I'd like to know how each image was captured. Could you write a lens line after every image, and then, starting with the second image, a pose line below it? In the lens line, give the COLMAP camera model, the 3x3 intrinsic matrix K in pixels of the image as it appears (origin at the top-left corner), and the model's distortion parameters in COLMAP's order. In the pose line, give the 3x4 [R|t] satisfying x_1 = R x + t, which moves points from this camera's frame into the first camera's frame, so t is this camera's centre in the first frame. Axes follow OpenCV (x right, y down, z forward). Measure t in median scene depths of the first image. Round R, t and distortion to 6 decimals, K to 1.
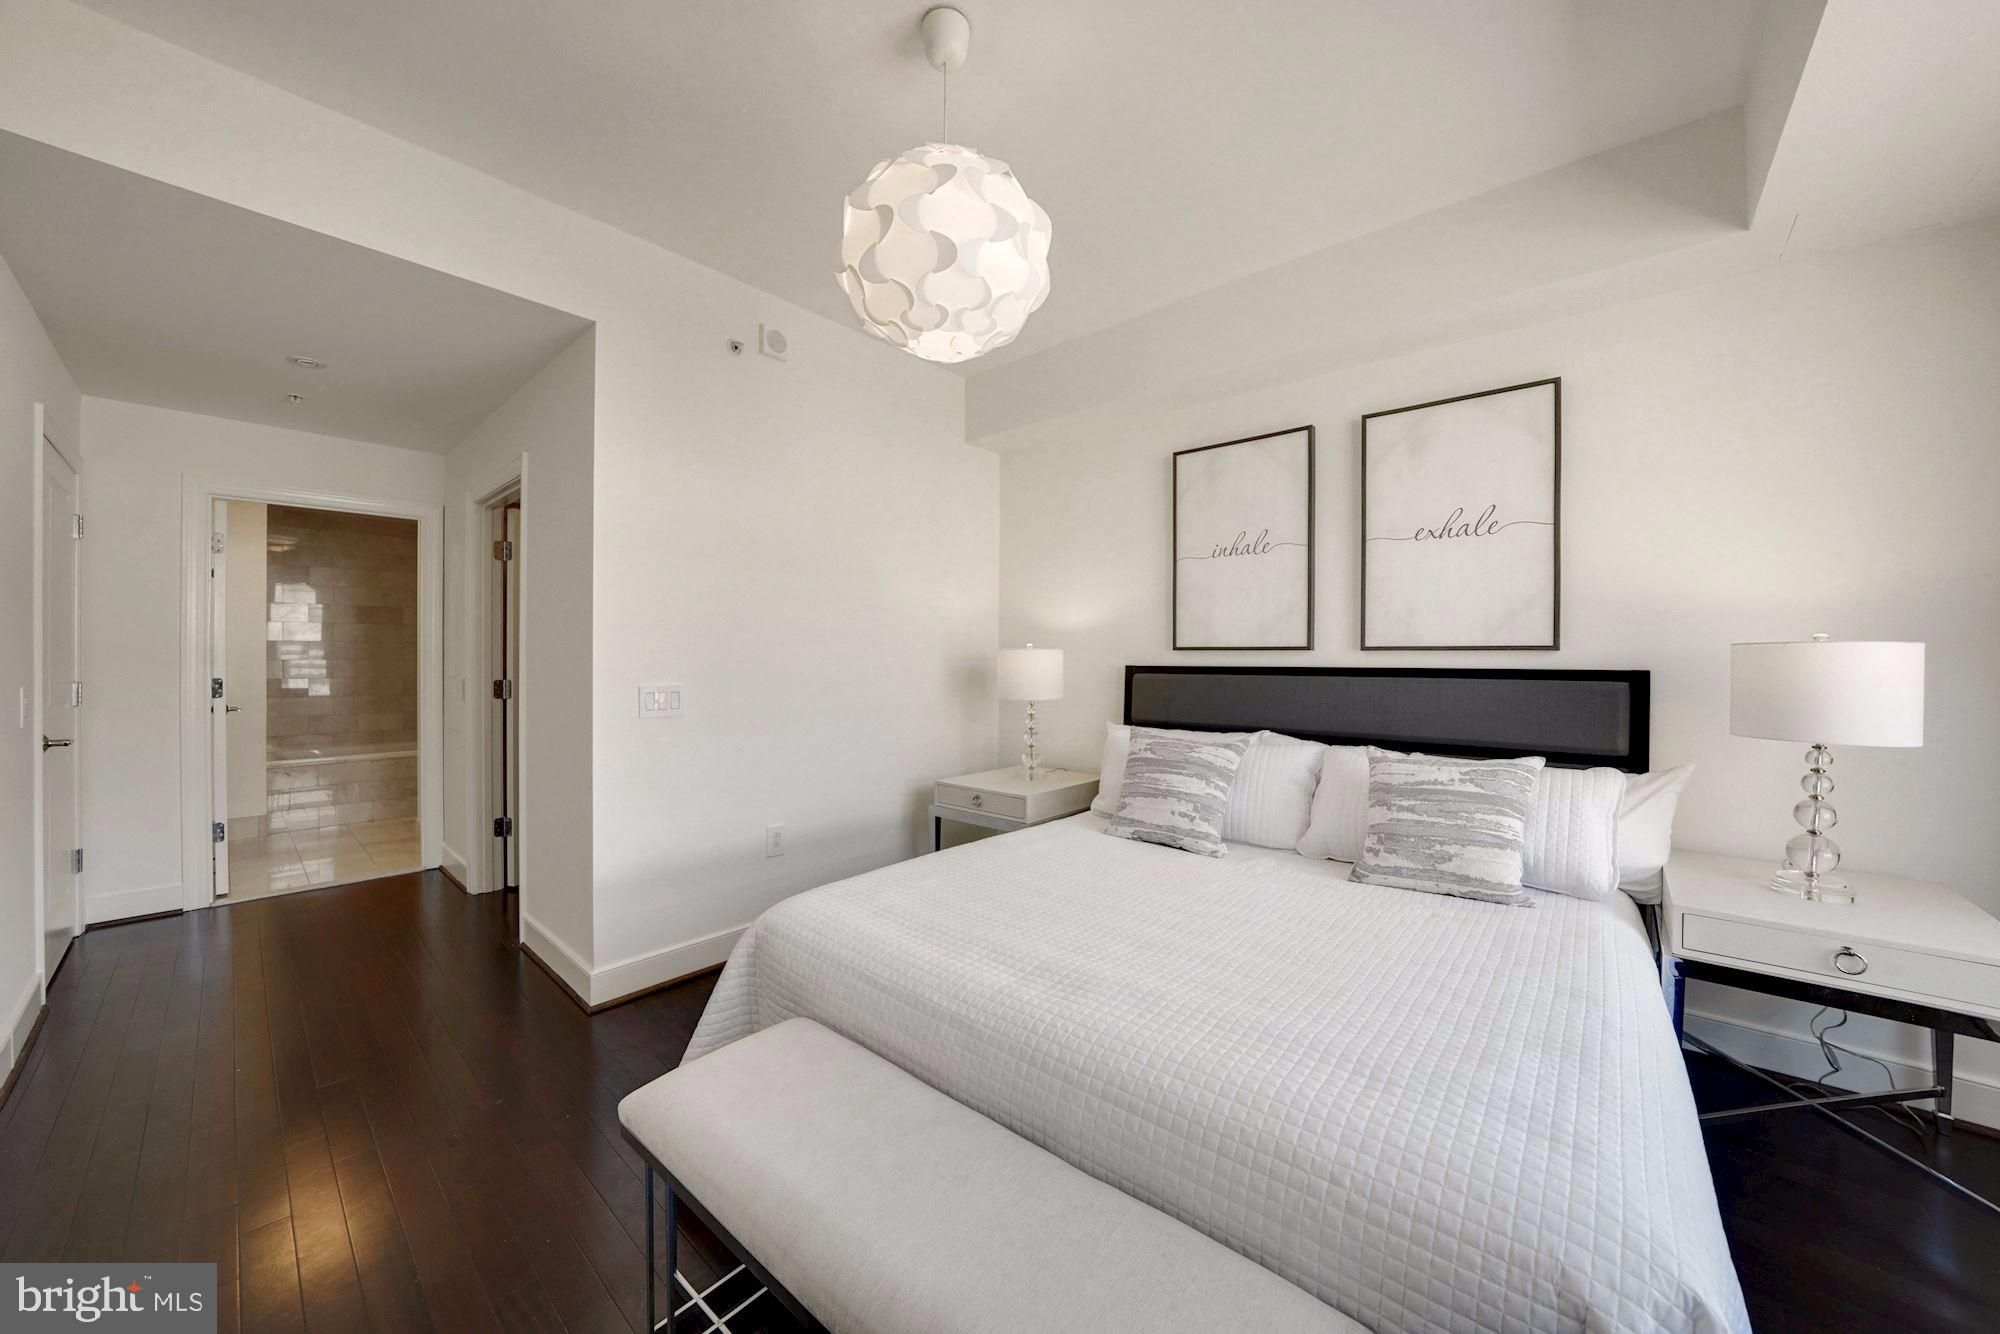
lens RADIAL K [[707.4, 0, 996.6], [0, 707.4, 656.1], [0, 0, 1]] dist [-0.015538, 0.000488]
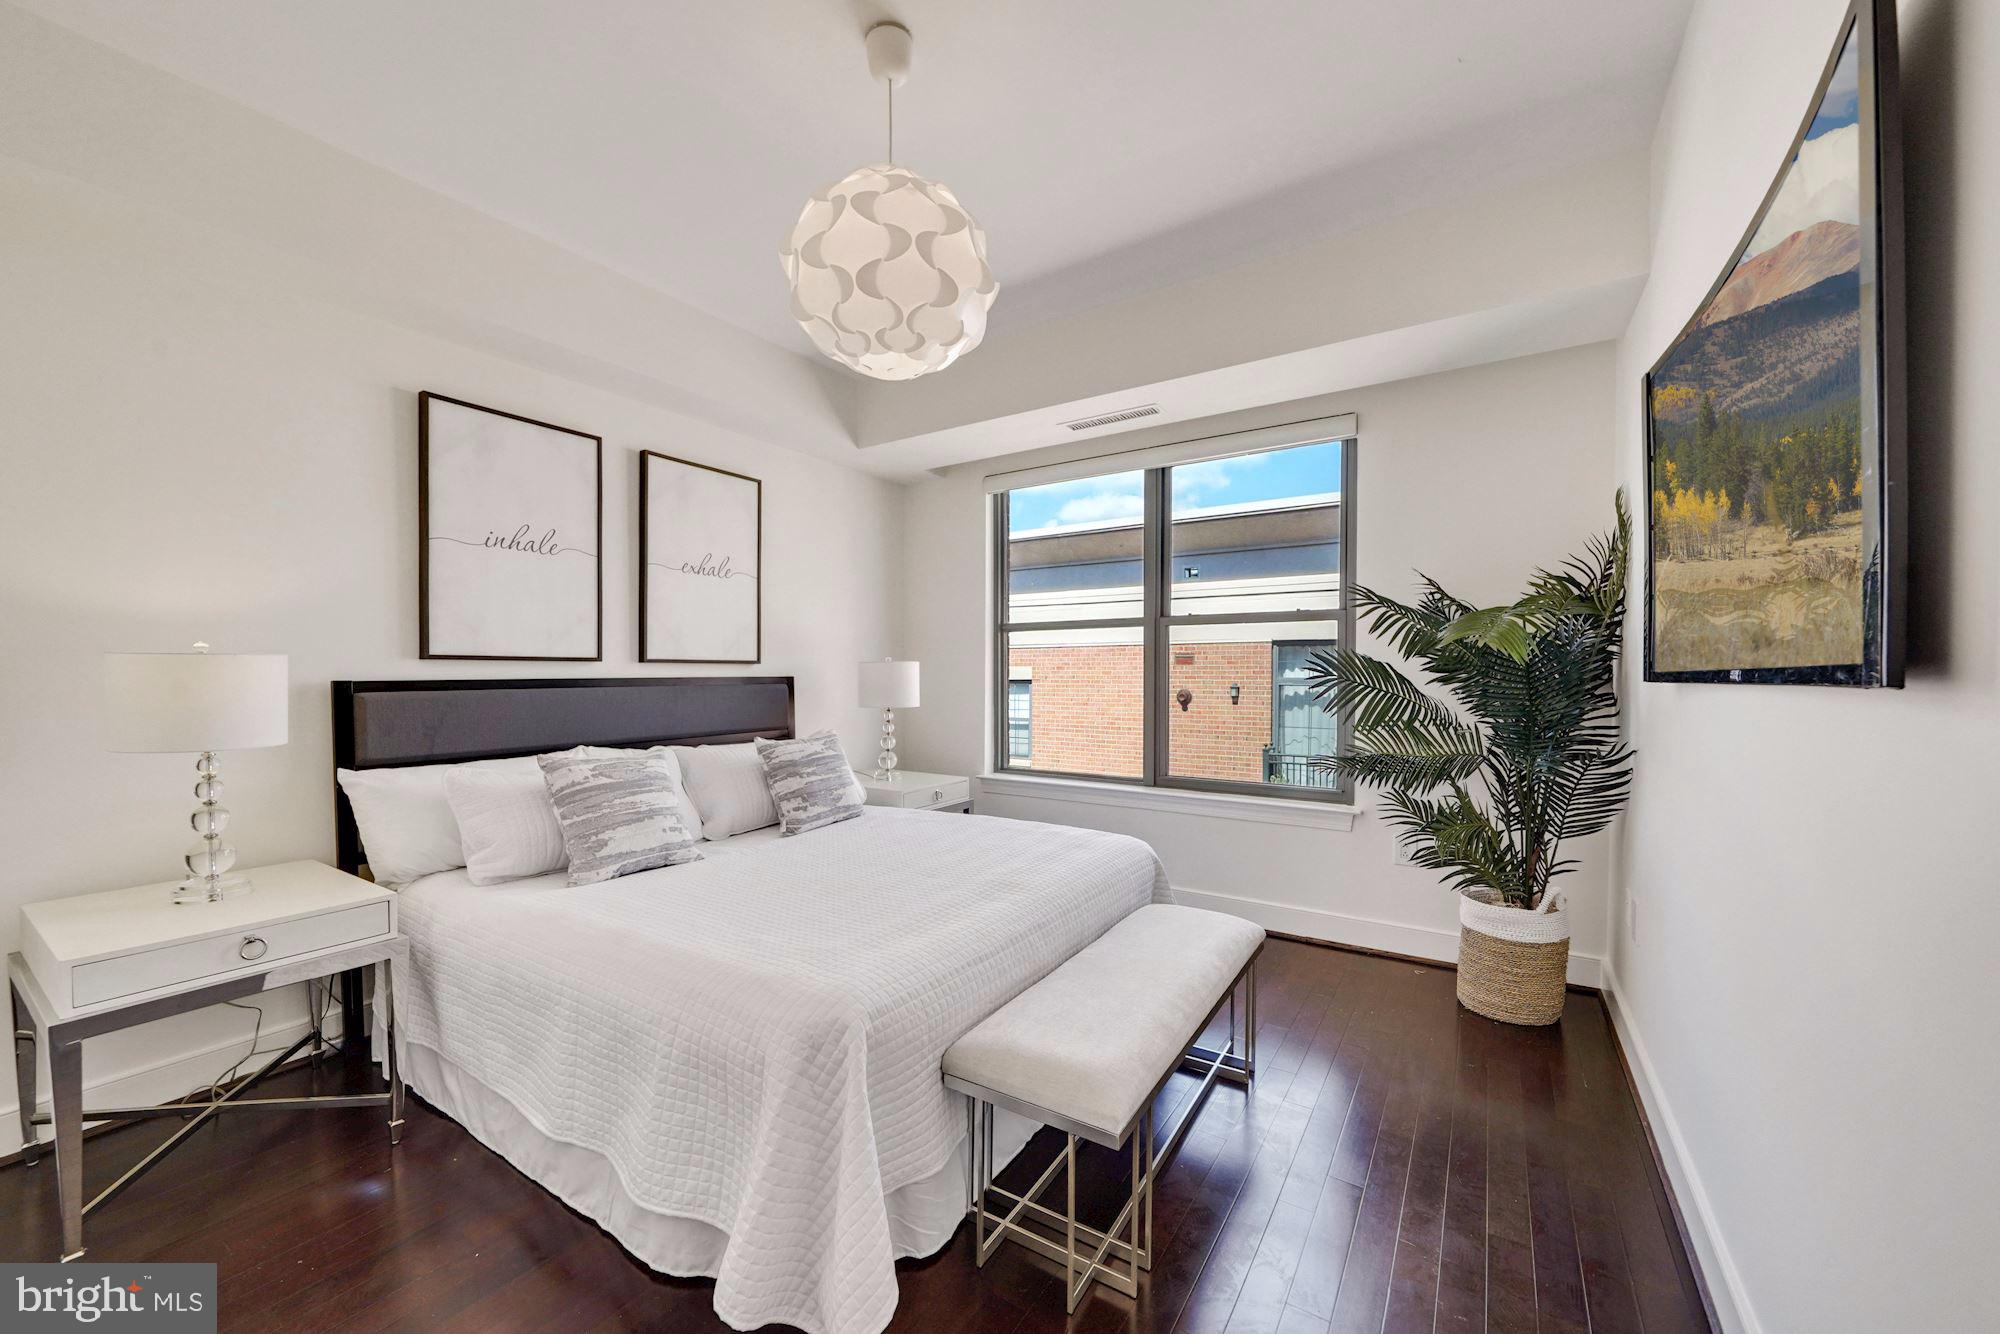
lens RADIAL K [[751.8, 0, 999.2], [0, 751.8, 674.7], [0, 0, 1]] dist [-0.013587, 0.001231]
pose [[-0.141260, -0.013091, 0.989886, -0.700111], [-0.005820, 0.999906, 0.012393, -0.005756], [-0.989955, -0.004011, -0.141323, 0.586169]]
